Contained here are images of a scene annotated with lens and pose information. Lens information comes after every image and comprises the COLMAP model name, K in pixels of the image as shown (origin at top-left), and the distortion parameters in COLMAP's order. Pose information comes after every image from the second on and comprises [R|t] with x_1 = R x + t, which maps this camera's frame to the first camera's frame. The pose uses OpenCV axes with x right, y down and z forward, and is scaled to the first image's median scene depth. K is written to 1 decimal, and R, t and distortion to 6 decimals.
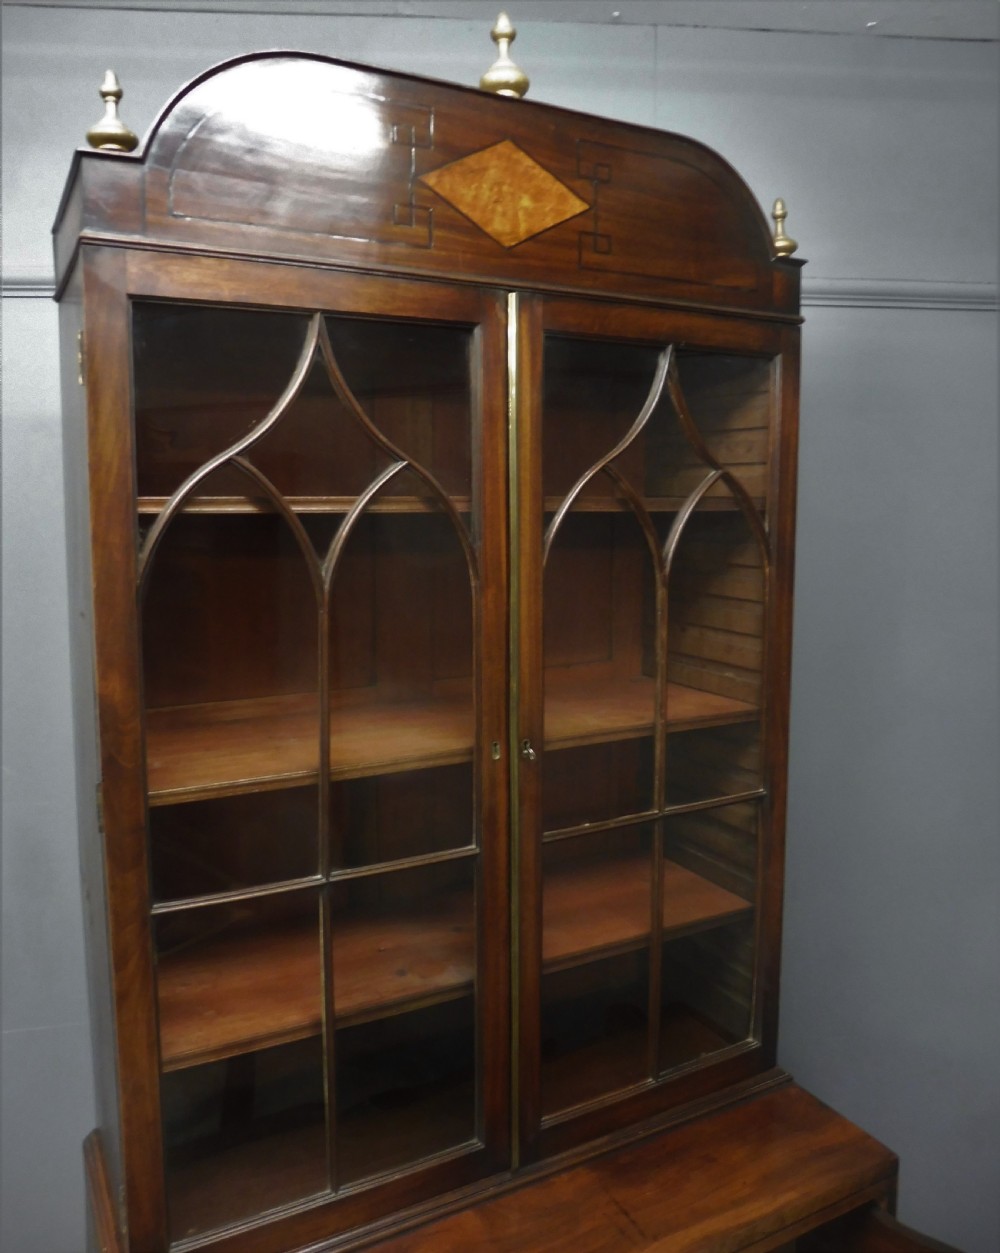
lens RADIAL K [[933.0, 0, 487.7], [0, 933.0, 582.0], [0, 0, 1]] dist [-0.034697, 0.001887]
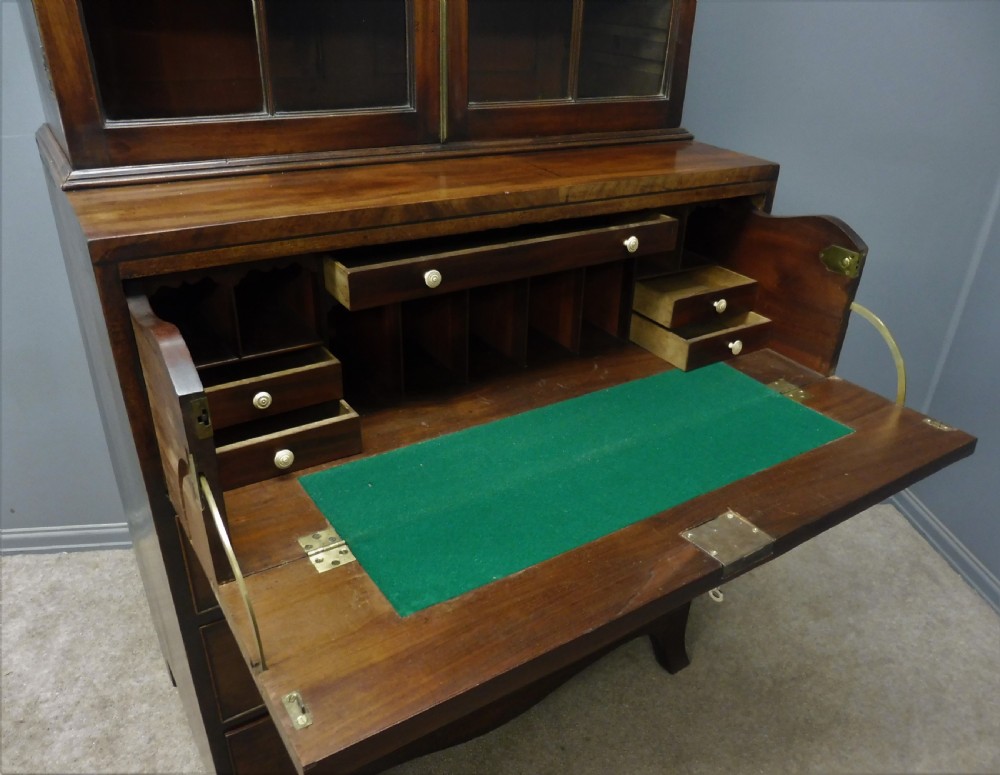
lens RADIAL K [[771.9, 0, 517.5], [0, 771.9, 406.9], [0, 0, 1]] dist [-0.035715, -0.007202]
pose [[0.992994, -0.004606, 0.118076, 0.007454], [-0.044764, 0.910104, 0.411954, 0.565989], [-0.109358, -0.414354, 0.903522, 0.043142]]
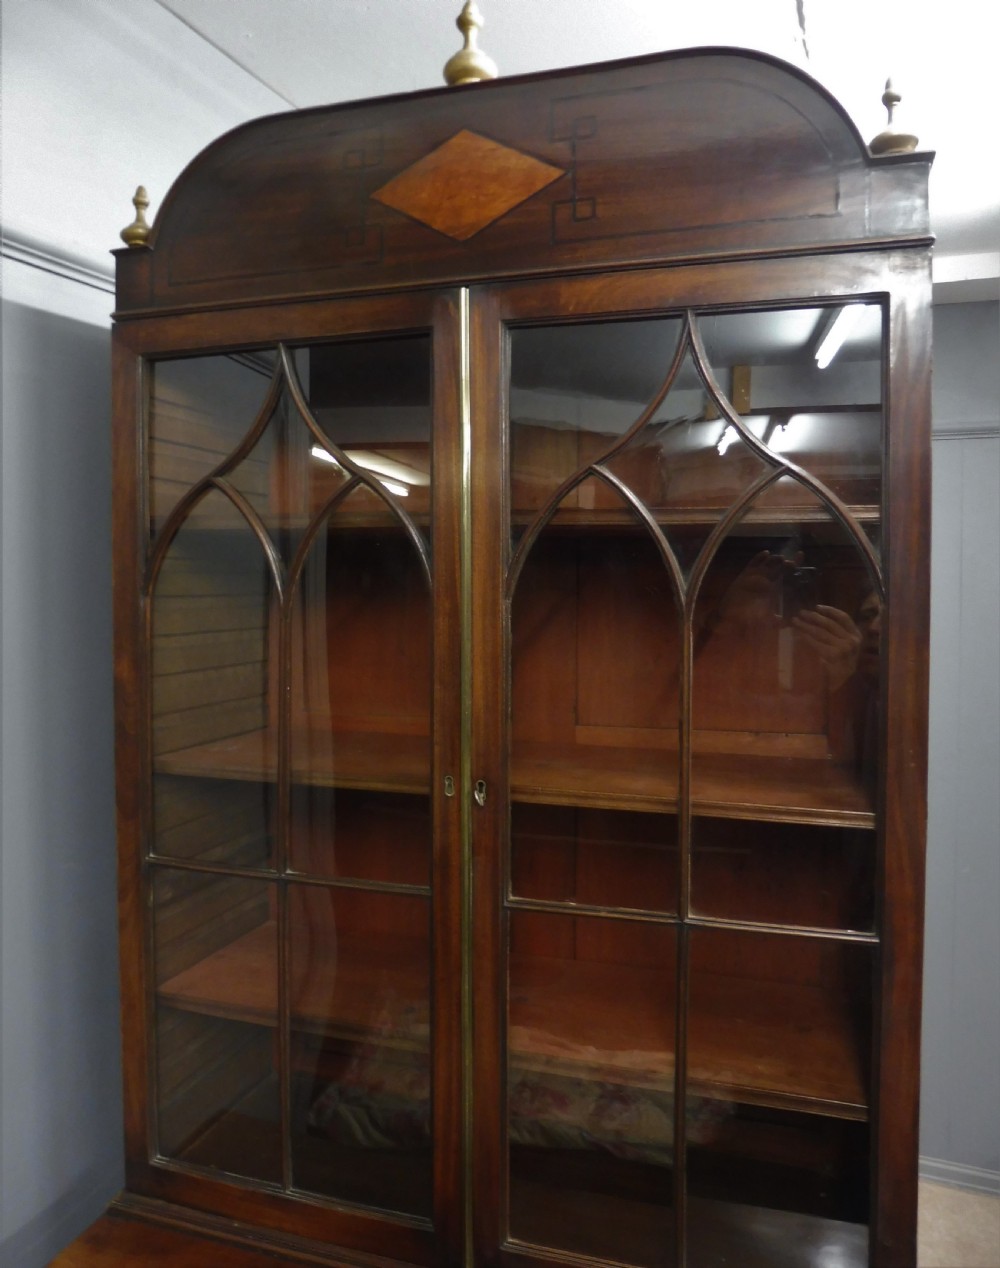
lens RADIAL K [[944.1, 0, 487.5], [0, 944.1, 588.9], [0, 0, 1]] dist [-0.034697, 0.001887]
pose [[0.711962, 0.016794, -0.702017, 0.671921], [-0.065985, 0.996891, -0.043071, 0.025950], [0.699111, 0.076987, 0.710857, 0.354264]]
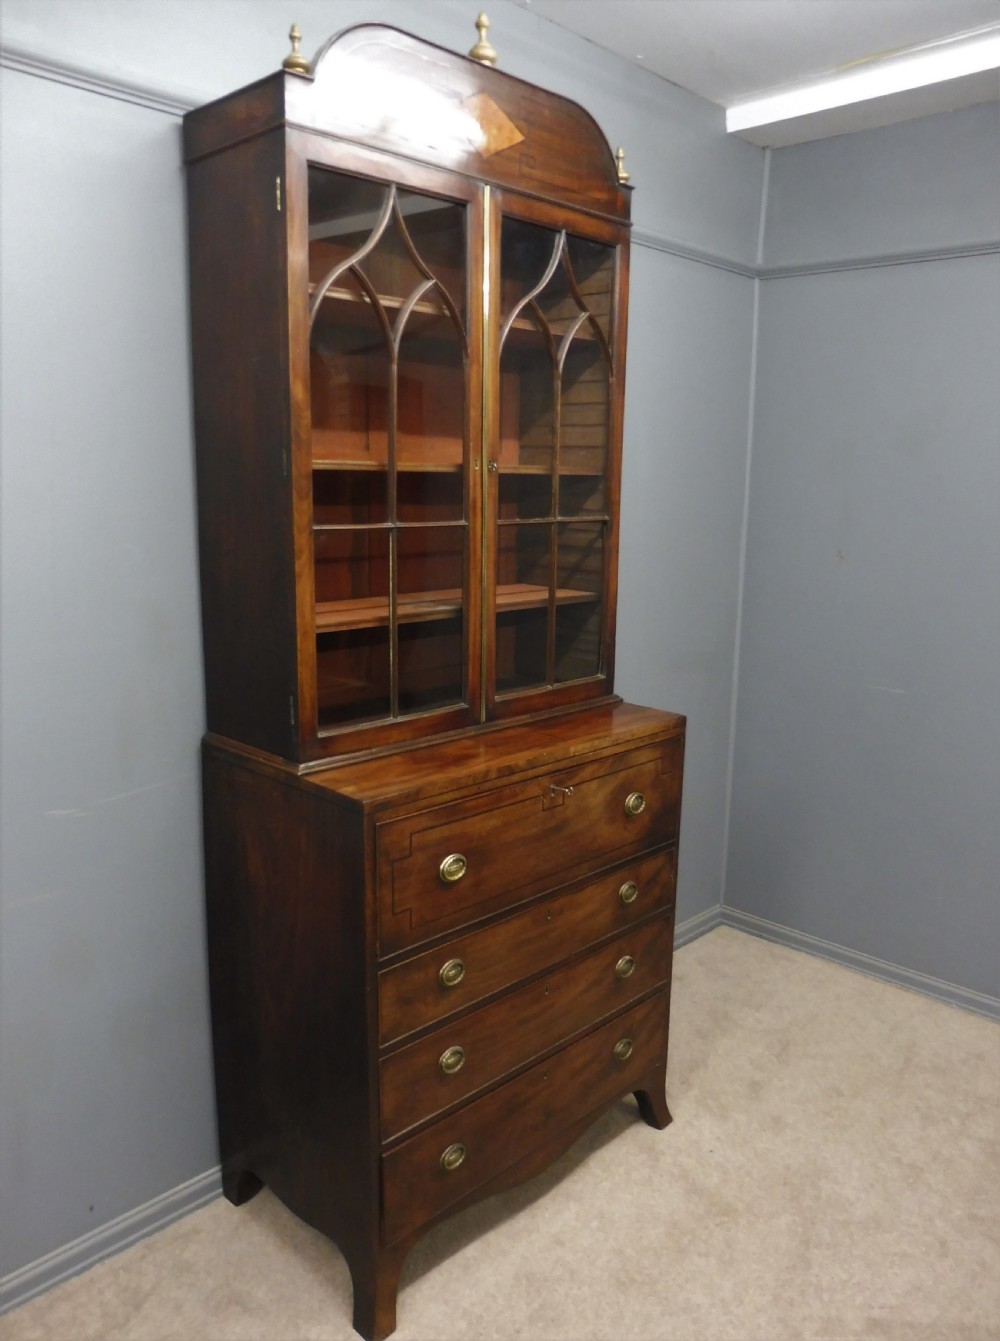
lens RADIAL K [[1000.1, 0, 500.0], [0, 1000.1, 670.5], [0, 0, 1]] dist [-0.051076, -0.000577]
pose [[0.951866, -0.042329, 0.303578, -0.512484], [0.009888, 0.994144, 0.107613, 0.357523], [-0.306355, -0.099432, 0.946710, -0.762089]]
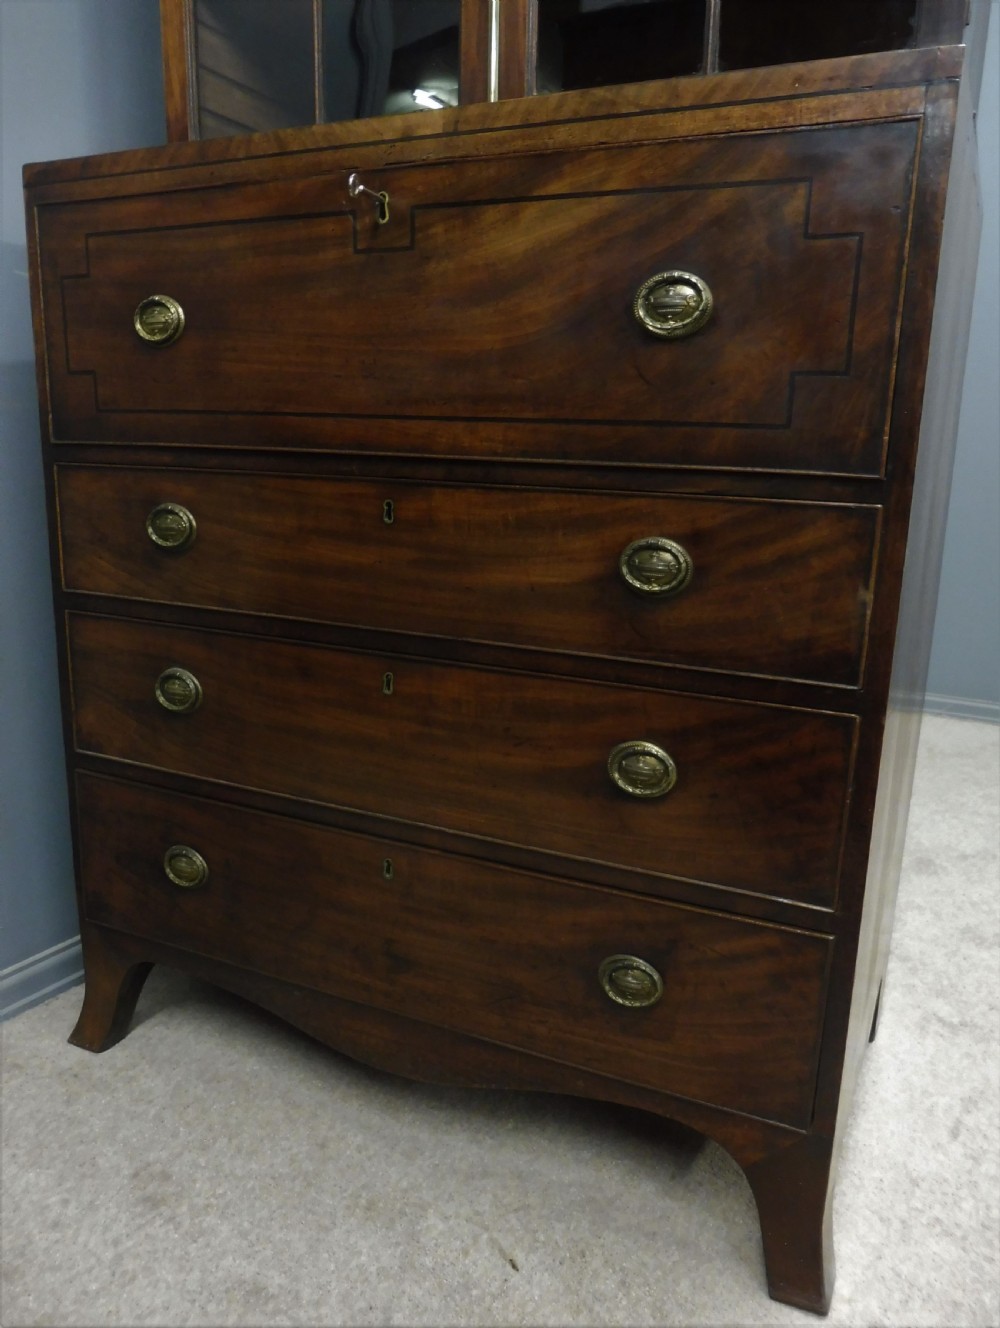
lens RADIAL K [[1019.9, 0, 521.3], [0, 1019.9, 688.8], [0, 0, 1]] dist [-0.031840, 0.001427]
pose [[0.603850, 0.207237, -0.769687, 0.883789], [-0.095306, 0.977456, 0.188408, 0.978684], [0.791380, -0.040415, 0.609987, 0.460807]]
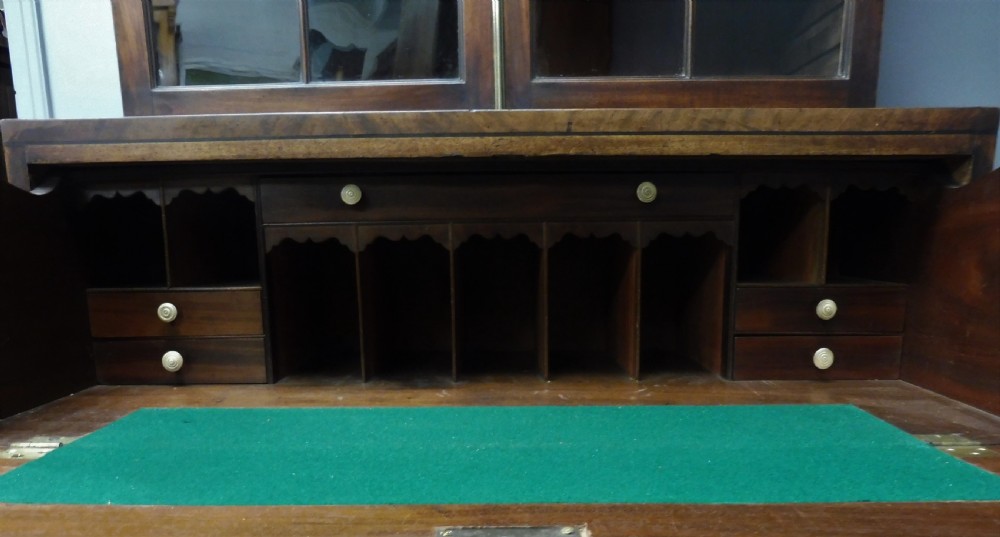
lens RADIAL K [[735.3, 0, 500.6], [0, 735.3, 384.9], [0, 0, 1]] dist [-0.044030, 0.005582]
pose [[0.884353, 0.091258, -0.457812, 0.413519], [-0.031750, 0.990193, 0.136050, 0.838401], [0.465738, -0.105781, 0.878577, 0.327369]]
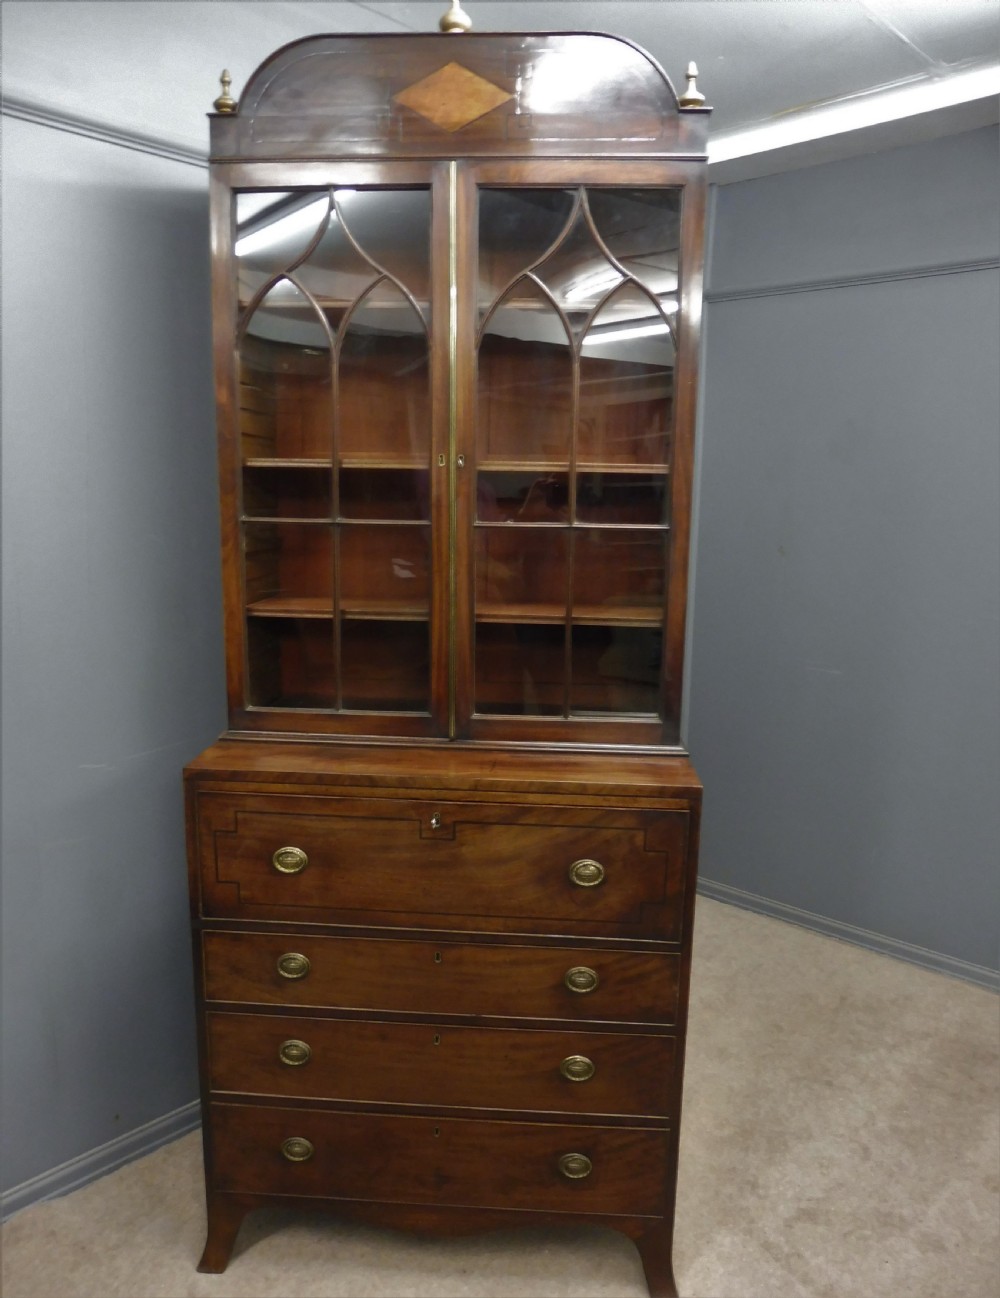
lens RADIAL K [[1002.0, 0, 500.0], [0, 1002.0, 649.0], [0, 0, 1]] dist [-0.035715, -0.007202]
pose [[0.857656, 0.107943, -0.502767, 0.984371], [-0.063386, 0.992455, 0.104950, 0.314551], [0.510303, -0.058142, 0.858027, -0.436798]]
